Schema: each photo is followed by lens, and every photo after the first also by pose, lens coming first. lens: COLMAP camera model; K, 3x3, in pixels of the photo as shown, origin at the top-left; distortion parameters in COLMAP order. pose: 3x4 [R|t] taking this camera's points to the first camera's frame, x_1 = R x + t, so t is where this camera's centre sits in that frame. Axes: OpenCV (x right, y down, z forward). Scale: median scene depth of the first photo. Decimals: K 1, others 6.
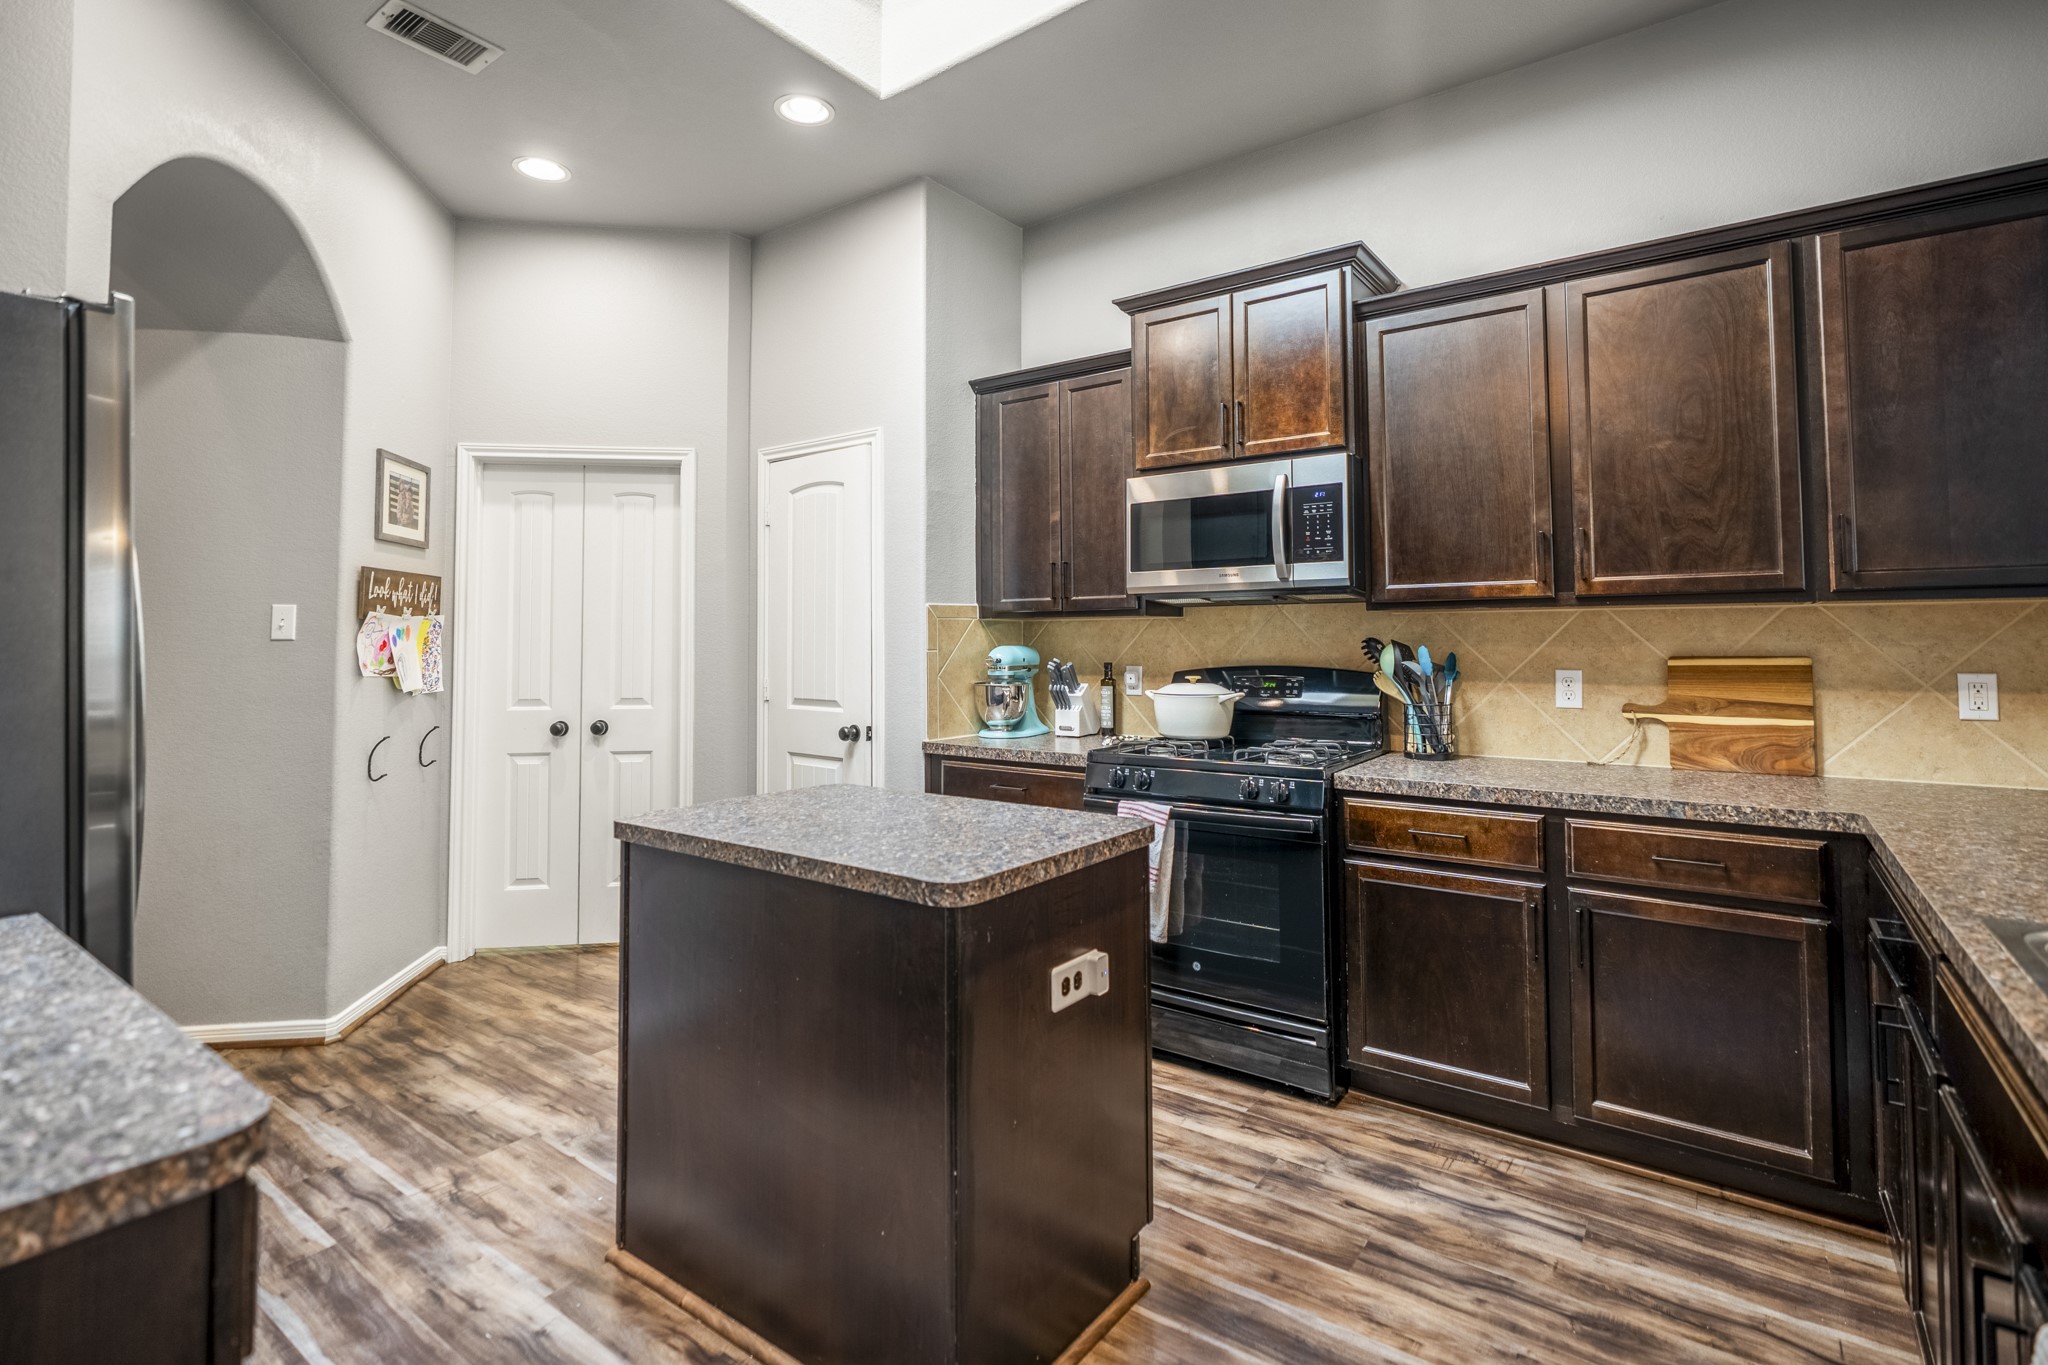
lens RADIAL K [[965.6, 0, 1021.3], [0, 965.6, 603.8], [0, 0, 1]] dist [-0.001668, -0.000096]
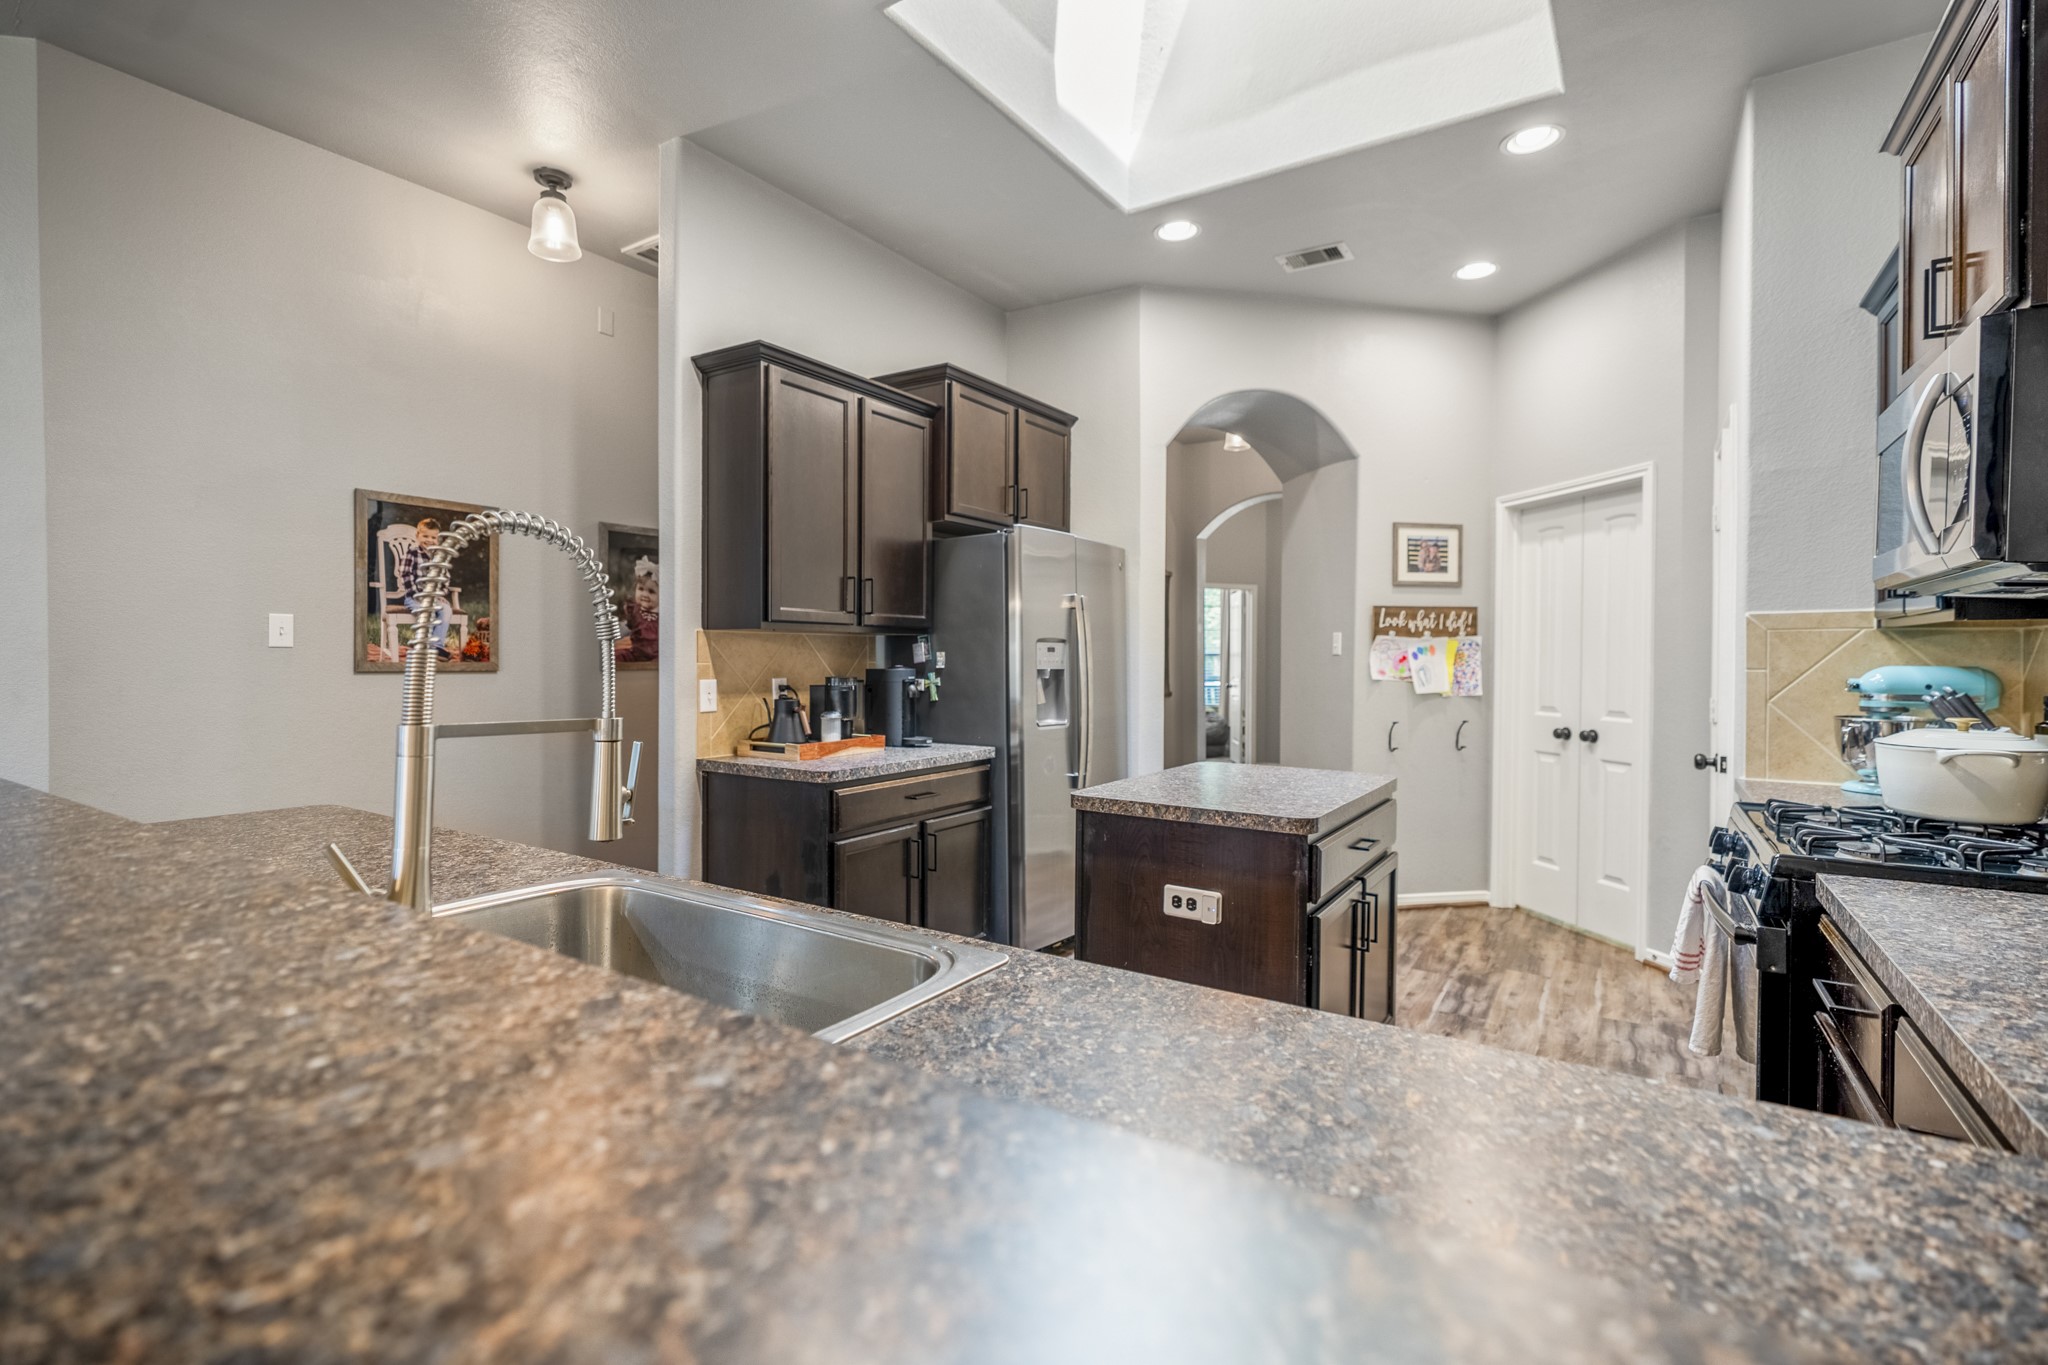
lens RADIAL K [[940.1, 0, 1023.8], [0, 940.1, 669.7], [0, 0, 1]] dist [-0.002599, -0.000236]
pose [[0.055811, 0.018109, -0.998277, 0.994062], [0.032993, 0.999256, 0.019971, 0.018177], [0.997896, -0.034050, 0.055172, 0.511447]]
